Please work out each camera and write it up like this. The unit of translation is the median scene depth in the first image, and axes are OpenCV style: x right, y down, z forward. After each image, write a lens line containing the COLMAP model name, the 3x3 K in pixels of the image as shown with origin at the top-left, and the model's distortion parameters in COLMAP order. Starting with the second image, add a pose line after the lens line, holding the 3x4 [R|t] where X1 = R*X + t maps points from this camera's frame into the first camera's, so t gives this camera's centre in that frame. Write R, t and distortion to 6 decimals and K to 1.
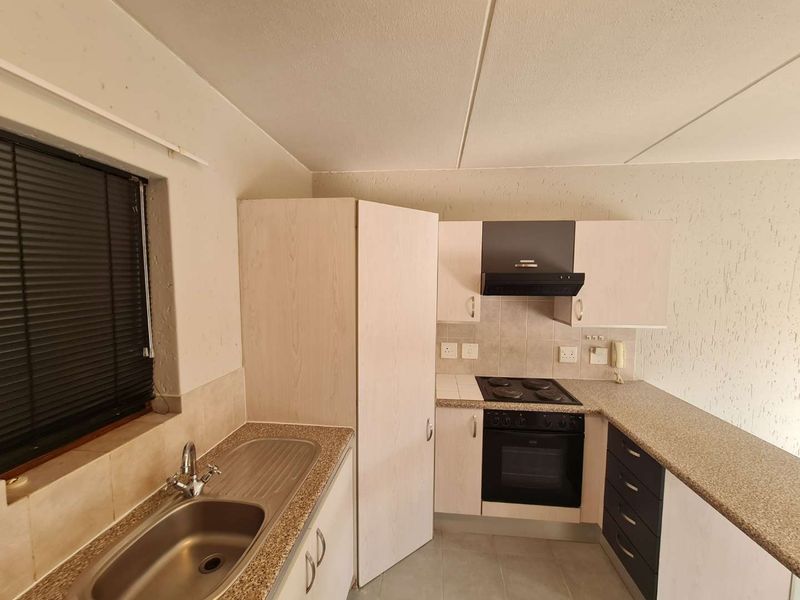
lens RADIAL K [[325.3, 0, 401.8], [0, 325.3, 303.7], [0, 0, 1]] dist [0.004446, -0.000669]
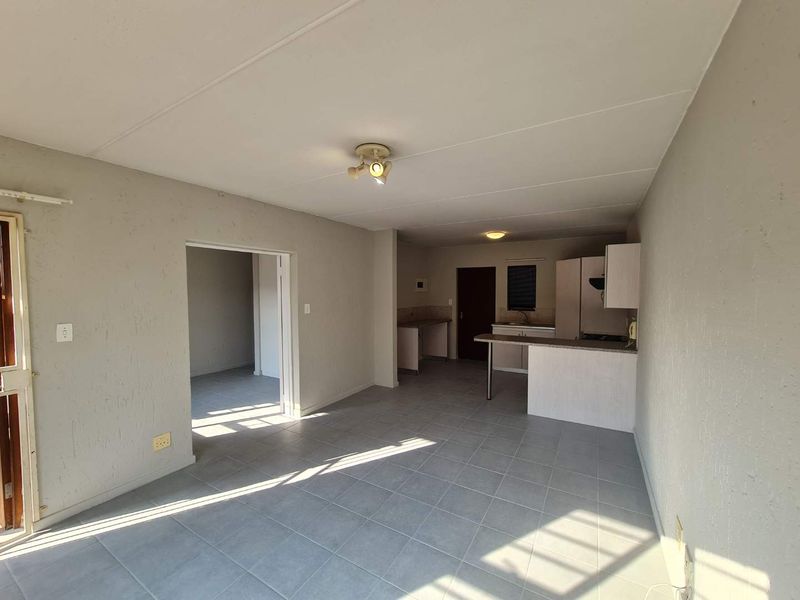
lens RADIAL K [[325.3, 0, 402.5], [0, 325.3, 295.1], [0, 0, 1]] dist [0.004446, -0.000669]
pose [[-0.427124, 0.010407, -0.904133, 2.543481], [-0.071655, 0.996399, 0.045320, 0.006600], [0.901349, 0.084143, -0.424841, 0.691906]]
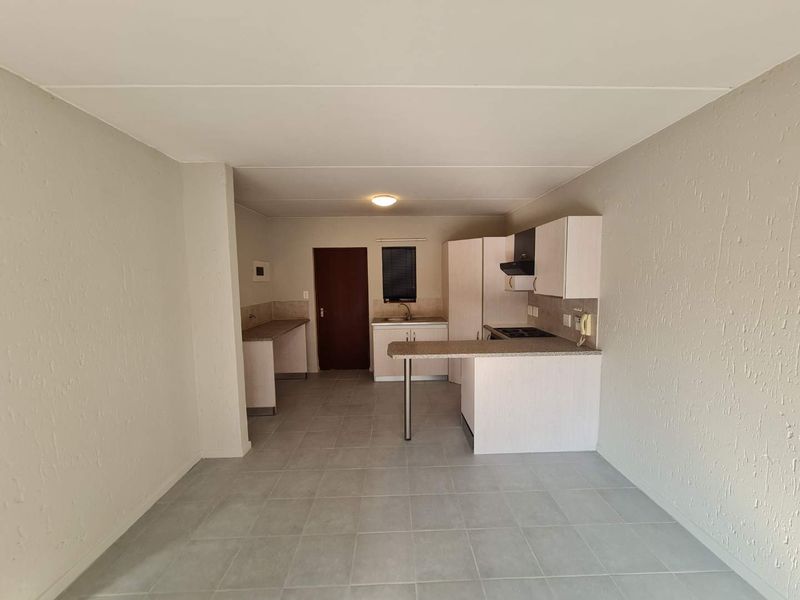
lens RADIAL K [[325.3, 0, 400.9], [0, 325.3, 301.9], [0, 0, 1]] dist [0.004446, -0.000669]
pose [[0.117553, 0.073431, -0.990348, 1.840221], [-0.063207, 0.995794, 0.066333, 0.037518], [0.991053, 0.054800, 0.121700, 0.169714]]
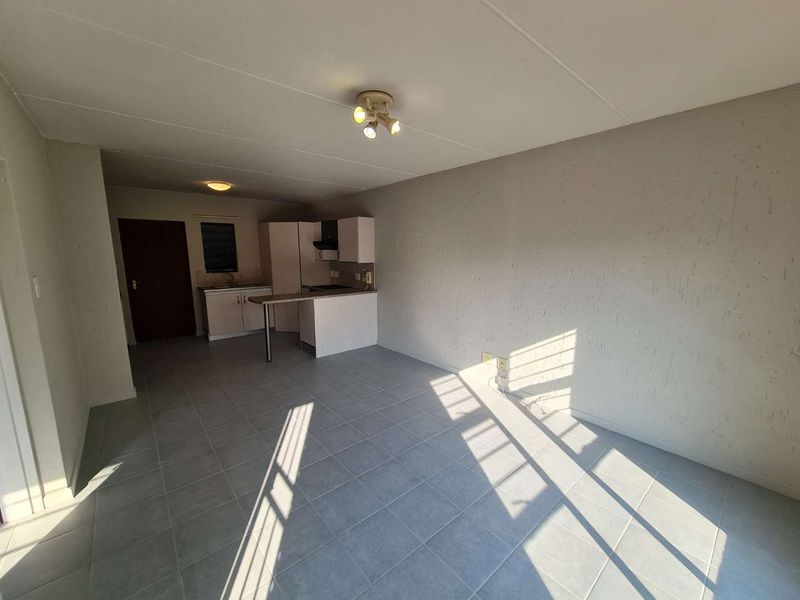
lens RADIAL K [[325.3, 0, 401.2], [0, 325.3, 302.5], [0, 0, 1]] dist [0.004446, -0.000669]
pose [[0.717241, 0.105864, -0.688737, 2.428895], [-0.051557, 0.993745, 0.099054, 0.098338], [0.694915, -0.035536, 0.718213, -0.440732]]
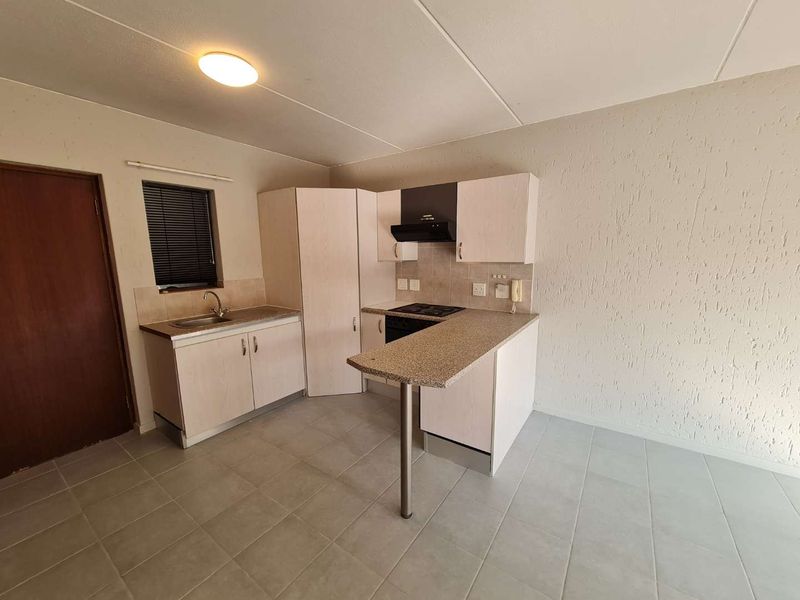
lens RADIAL K [[325.3, 0, 402.4], [0, 325.3, 302.5], [0, 0, 1]] dist [0.004446, -0.000669]
pose [[0.873713, 0.063074, -0.482335, 0.909311], [-0.024983, 0.996068, 0.084998, 0.112151], [0.485800, -0.062213, 0.871853, -0.259789]]
